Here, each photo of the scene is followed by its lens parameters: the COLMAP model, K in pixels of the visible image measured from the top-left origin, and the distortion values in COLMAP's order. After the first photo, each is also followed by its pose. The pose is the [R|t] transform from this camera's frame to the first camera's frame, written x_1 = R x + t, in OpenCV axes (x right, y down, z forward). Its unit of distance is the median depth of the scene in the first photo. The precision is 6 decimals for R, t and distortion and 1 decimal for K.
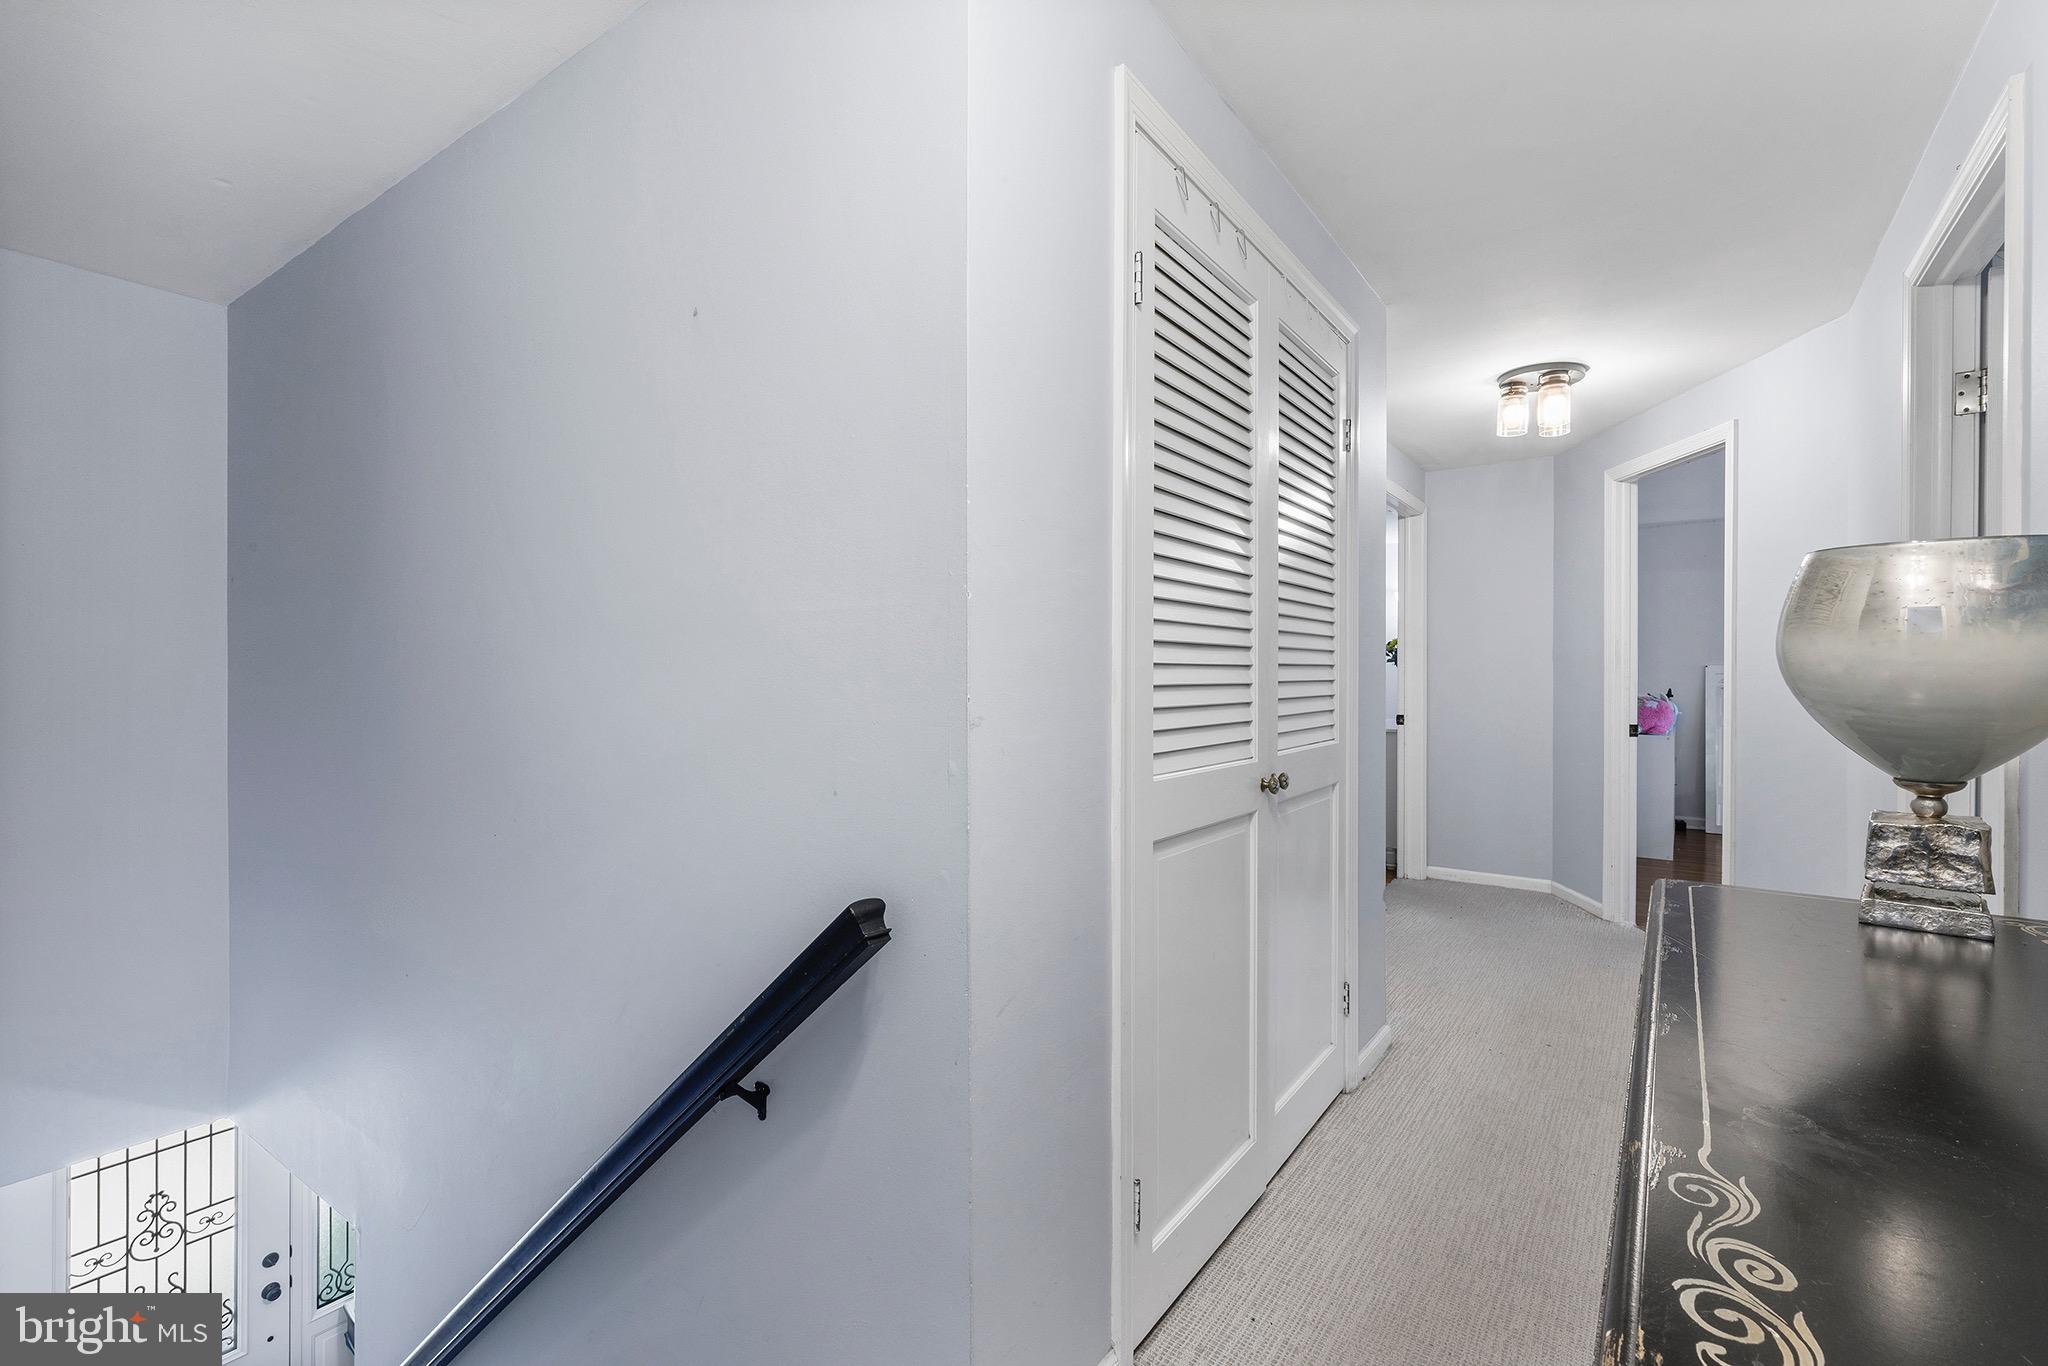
lens RADIAL K [[927.9, 0, 1019.5], [0, 927.9, 678.8], [0, 0, 1]] dist [-0.000141, 0.000134]
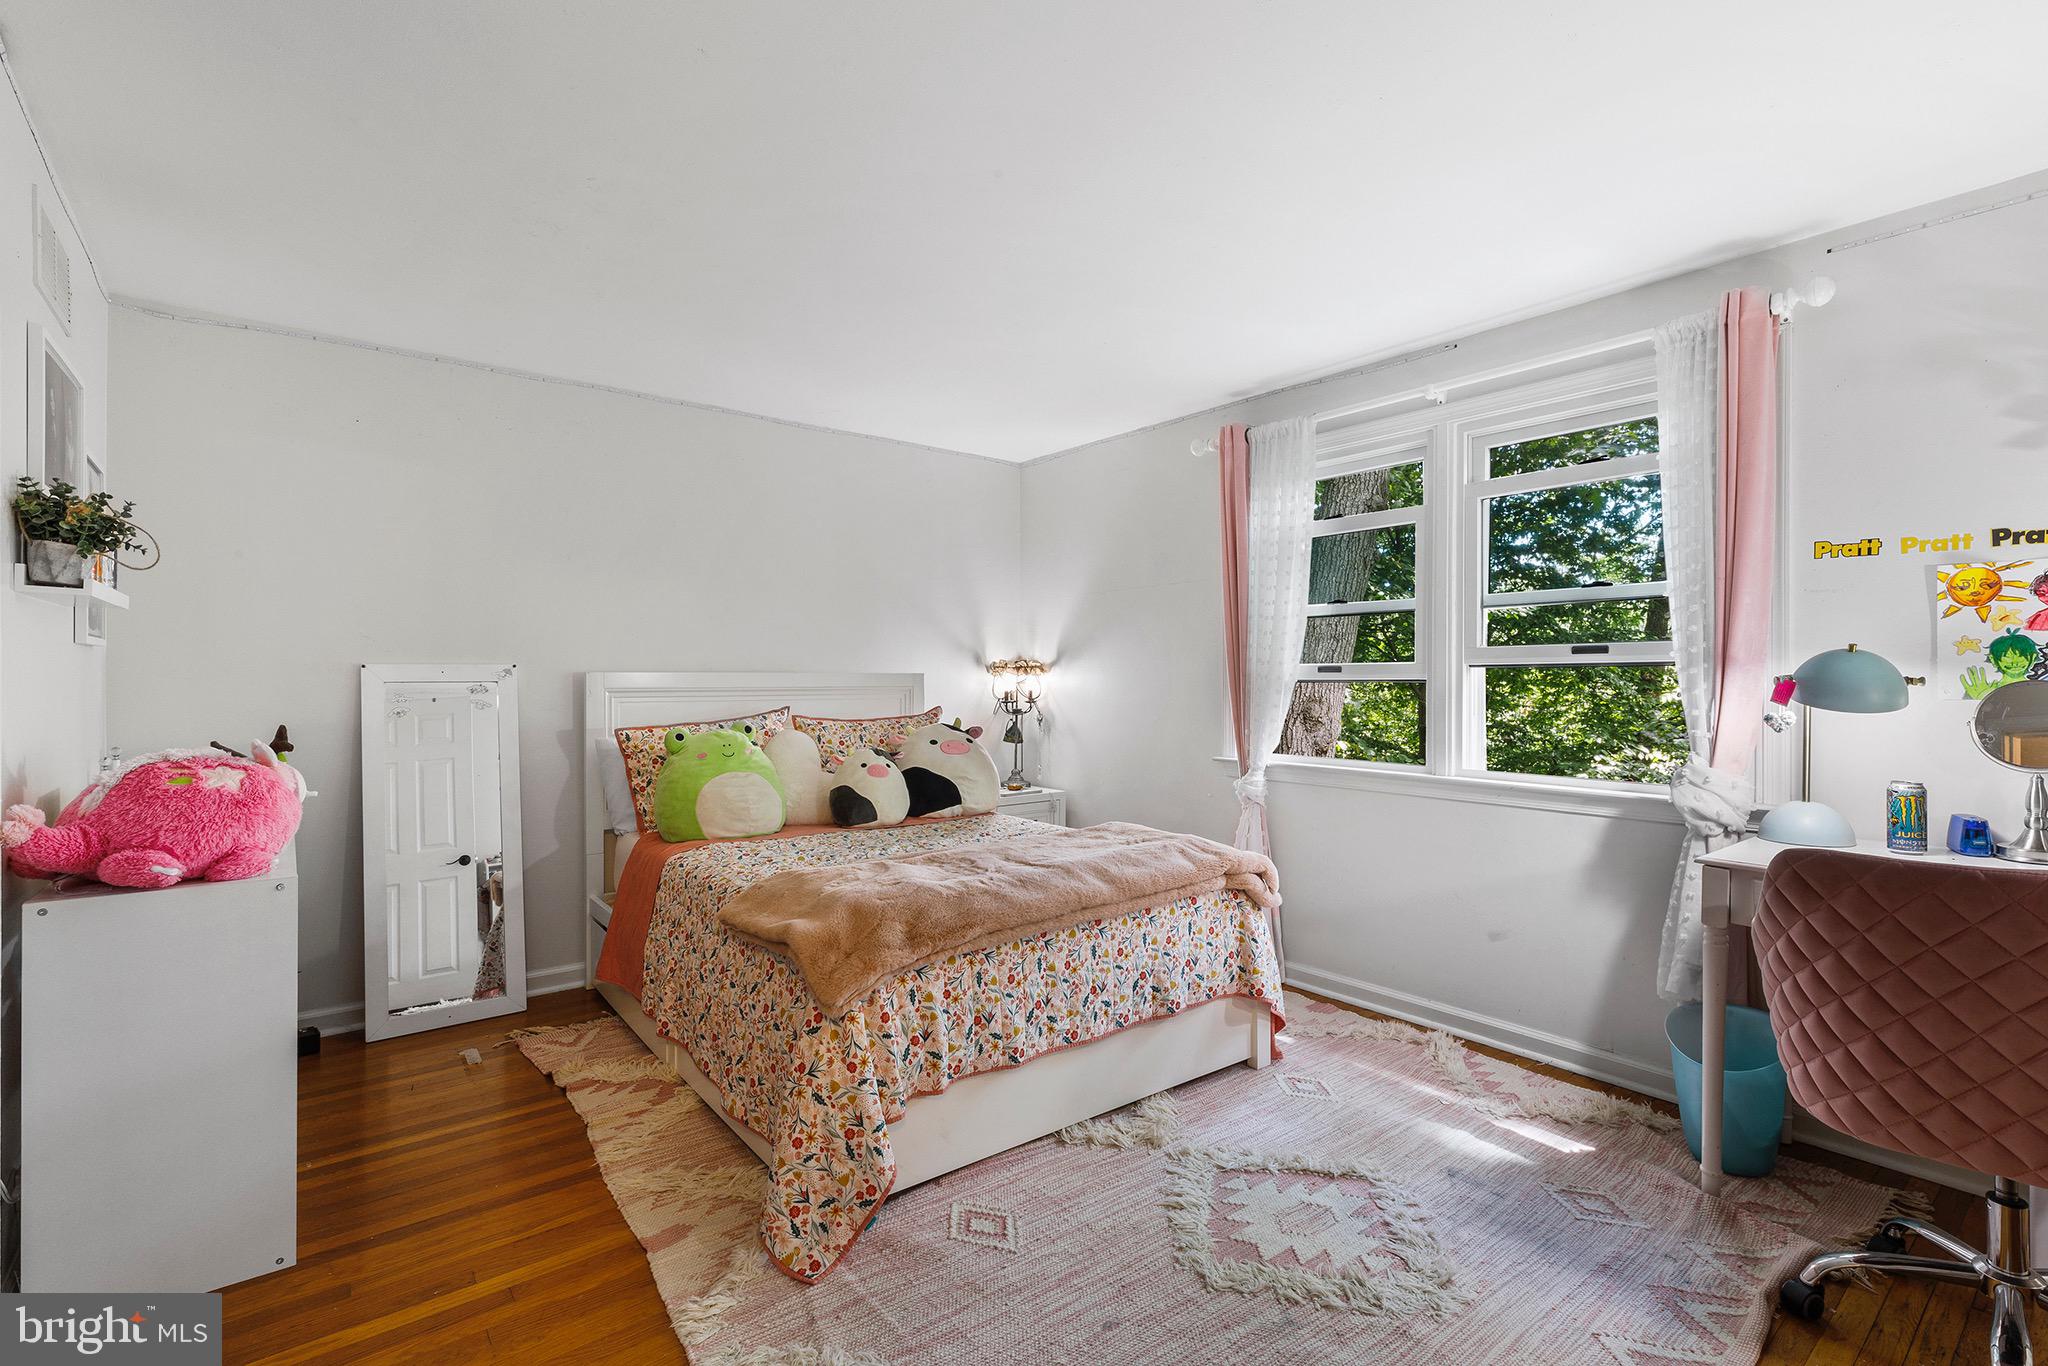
lens RADIAL K [[927.9, 0, 1021.0], [0, 927.9, 686.4], [0, 0, 1]] dist [-0.000141, 0.000134]
pose [[0.280428, -0.003342, 0.959869, 0.442597], [0.006155, 0.999980, 0.001683, -0.003531], [-0.959855, 0.005436, 0.280443, 0.632956]]
